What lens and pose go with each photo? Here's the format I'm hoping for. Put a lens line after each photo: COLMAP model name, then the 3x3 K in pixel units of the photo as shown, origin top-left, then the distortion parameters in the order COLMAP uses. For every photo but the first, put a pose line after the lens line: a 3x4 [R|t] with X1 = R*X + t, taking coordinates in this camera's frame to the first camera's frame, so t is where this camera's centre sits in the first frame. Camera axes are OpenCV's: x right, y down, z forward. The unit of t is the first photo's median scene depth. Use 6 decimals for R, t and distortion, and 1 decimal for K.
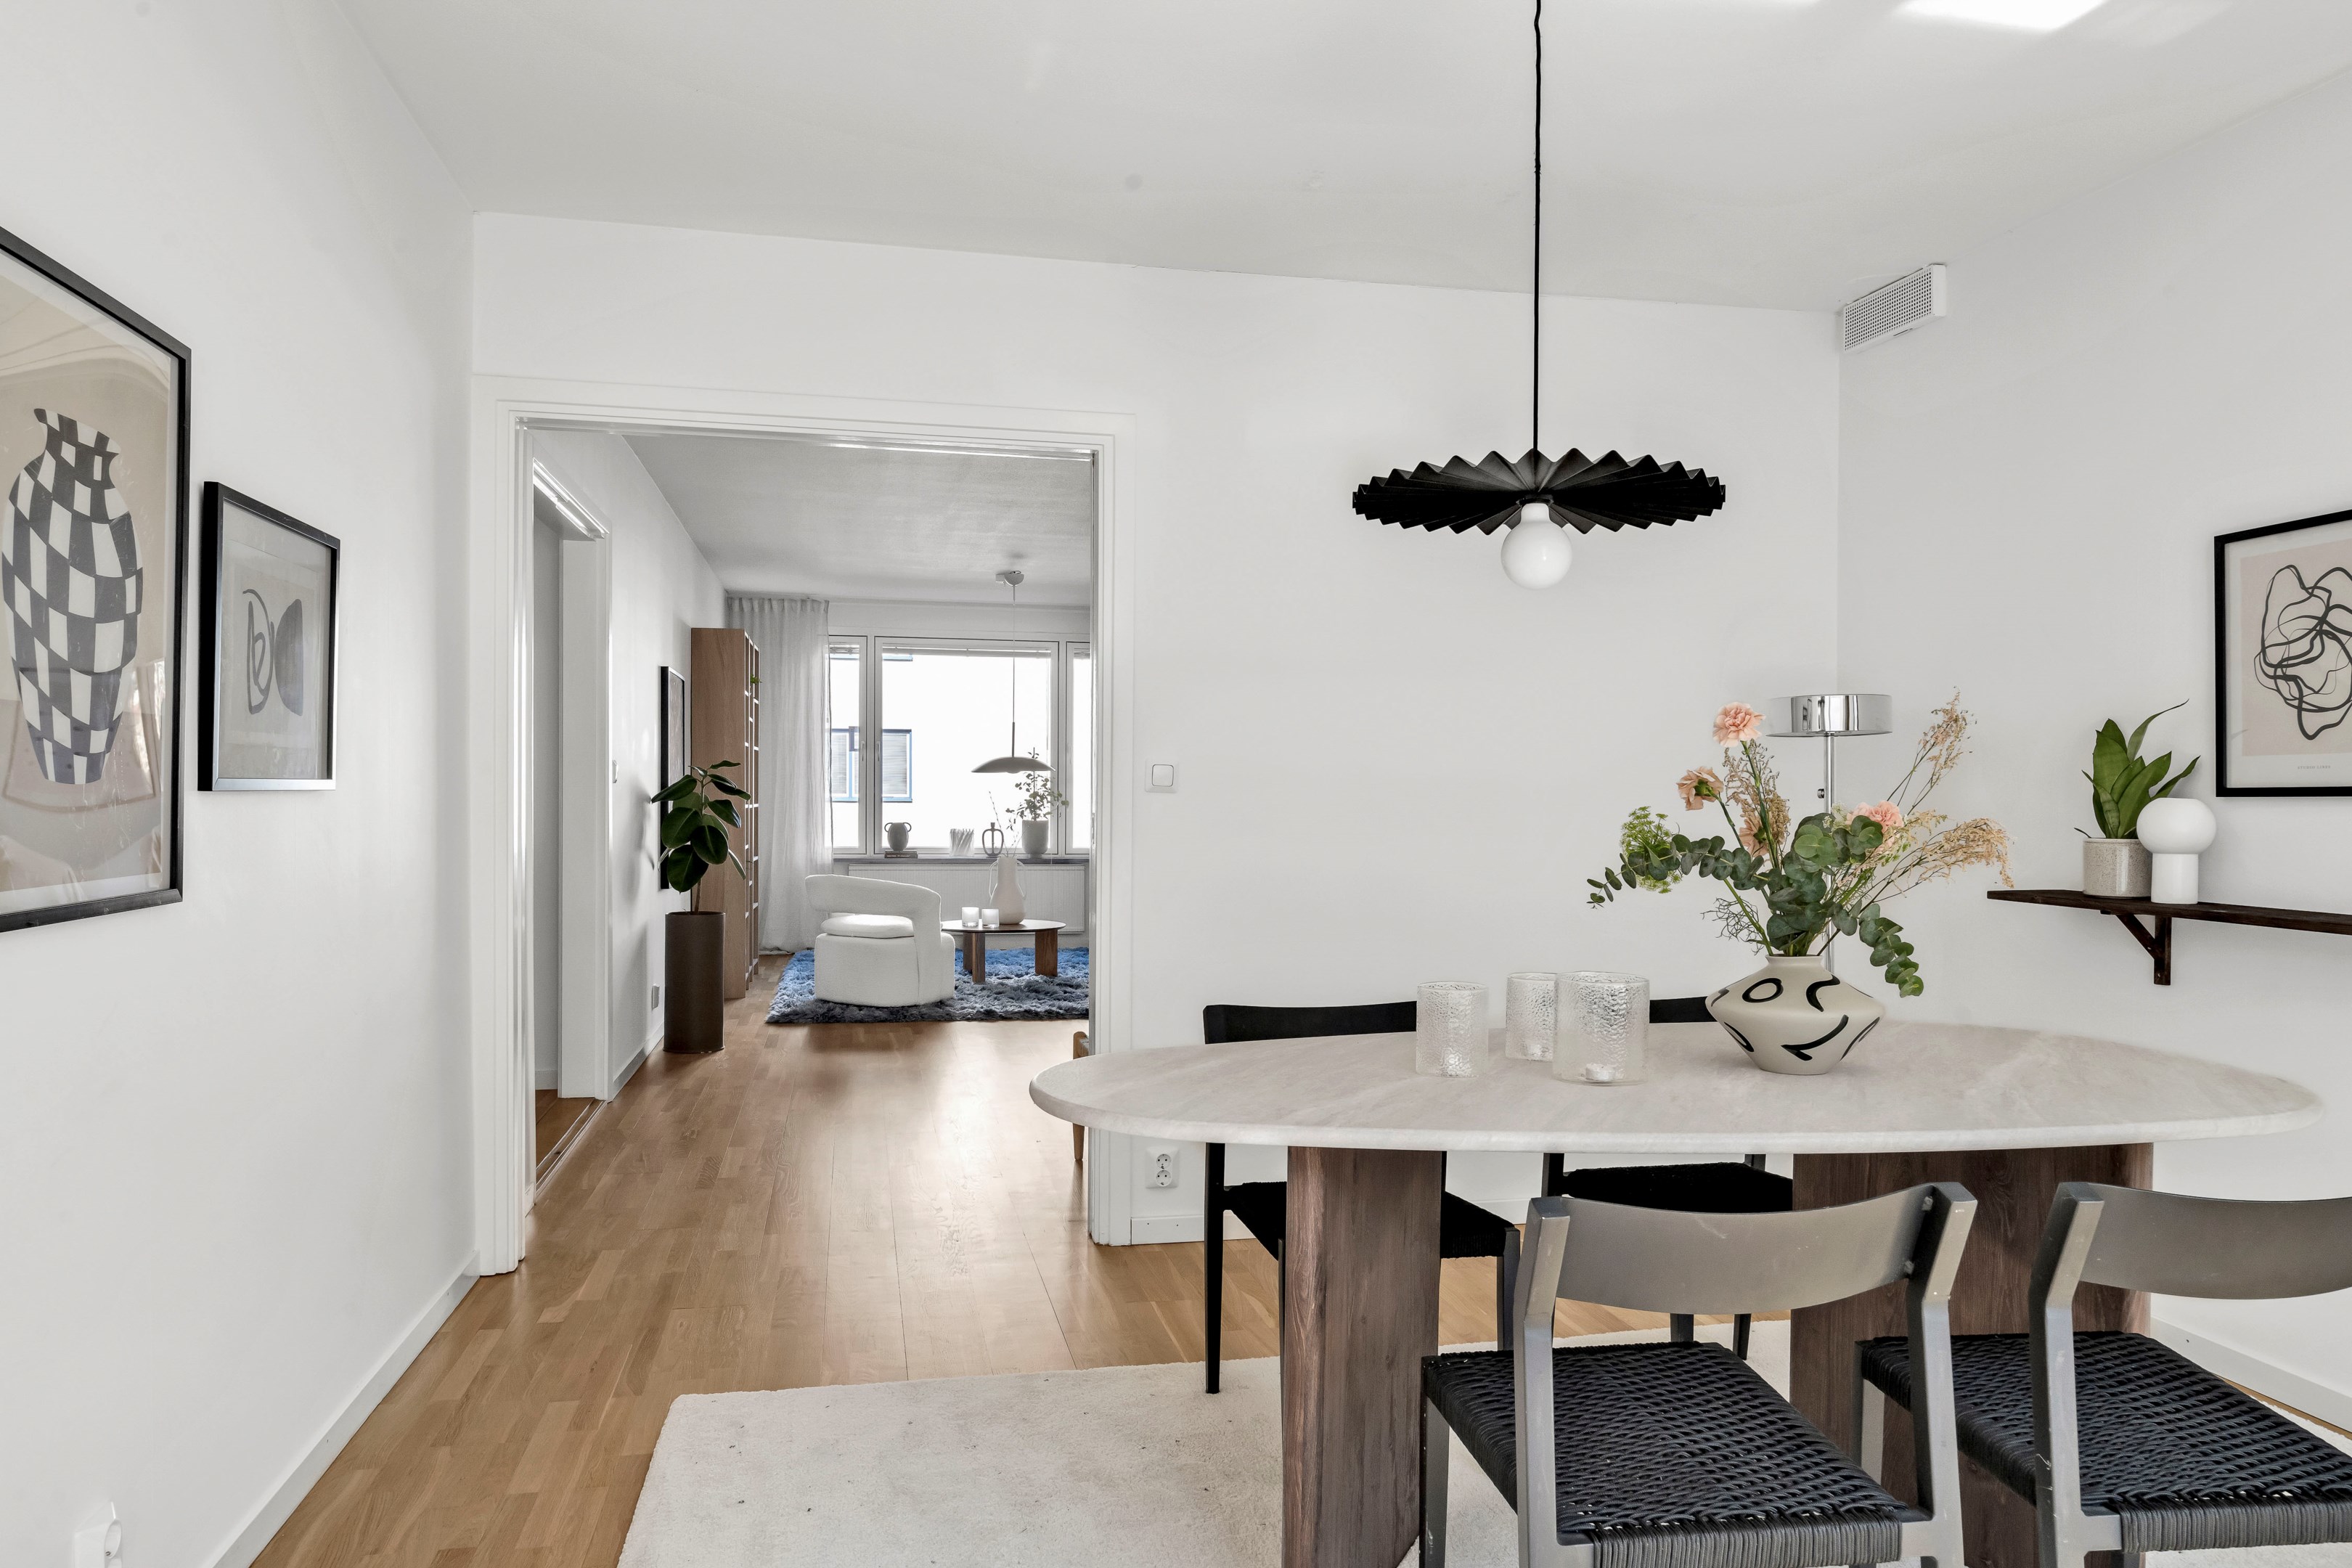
lens RADIAL K [[1710.7, 0, 1188.1], [0, 1710.7, 794.2], [0, 0, 1]] dist [-0.013000, 0.001948]
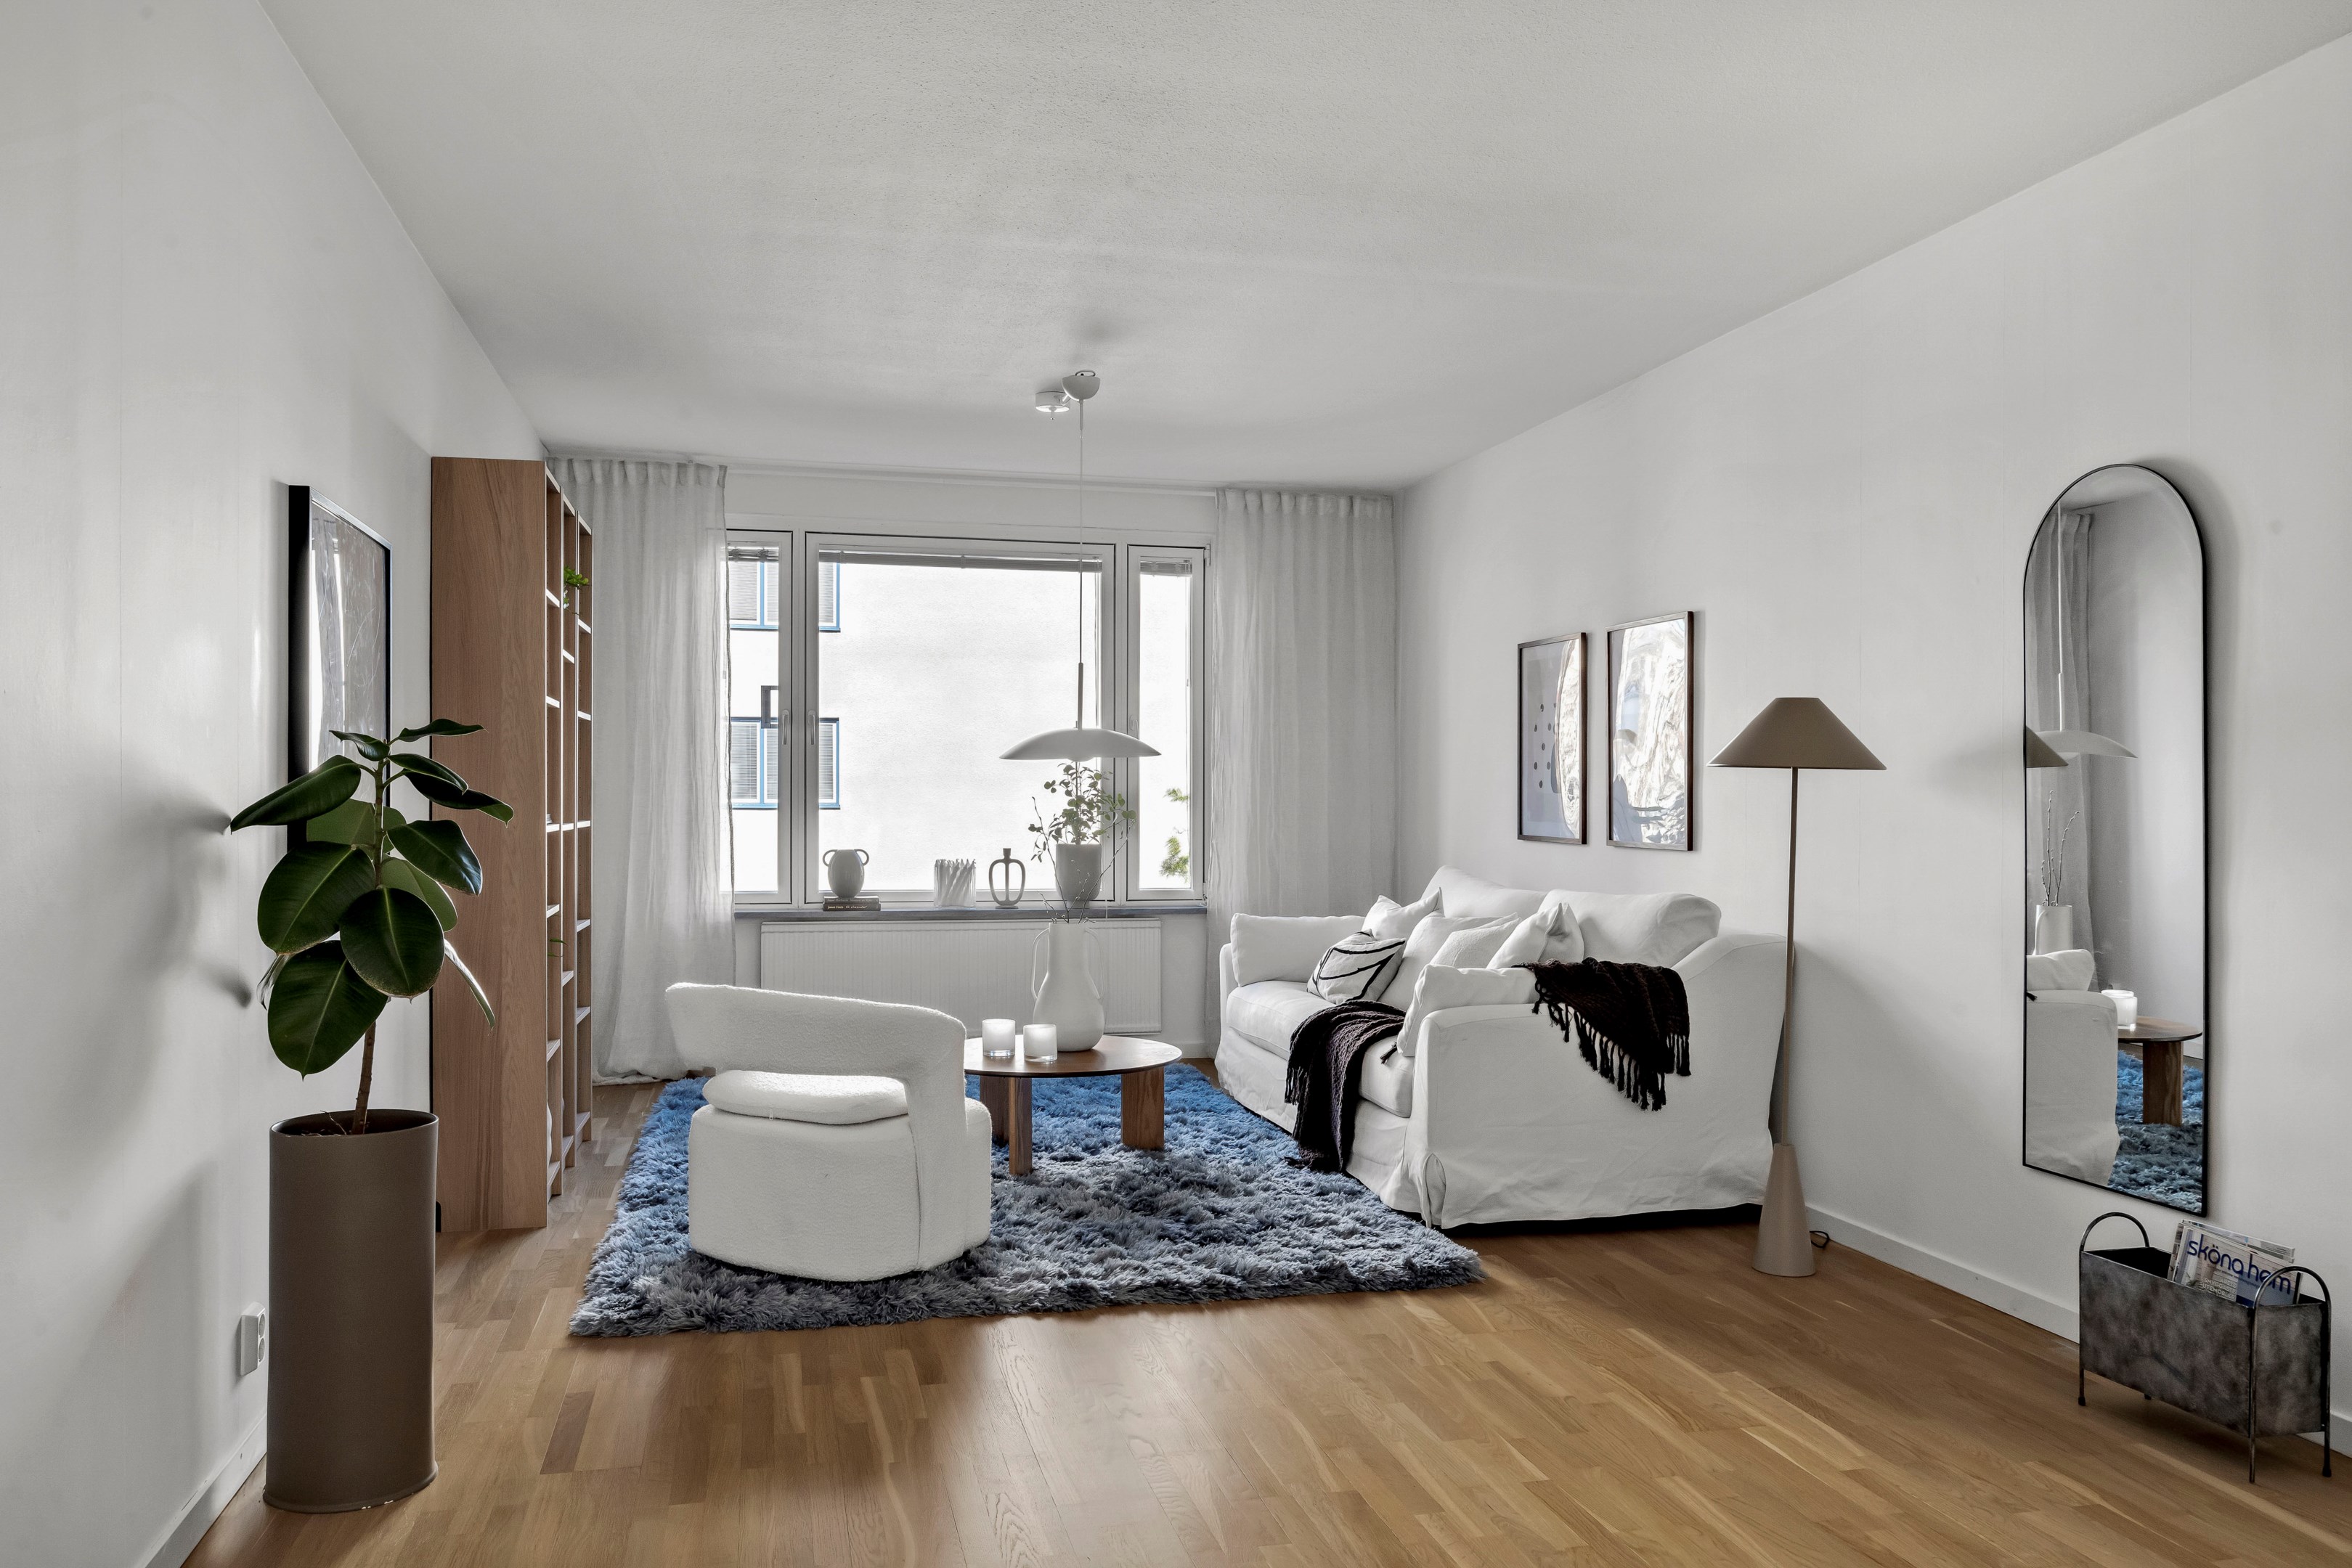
lens RADIAL K [[1710.4, 0, 1162.9], [0, 1710.4, 773.9], [0, 0, 1]] dist [-0.013000, 0.001948]
pose [[0.999598, -0.003226, 0.028168, -0.076808], [0.003632, 0.999890, -0.014385, -0.000469], [-0.028118, 0.014482, 0.999500, 0.407590]]
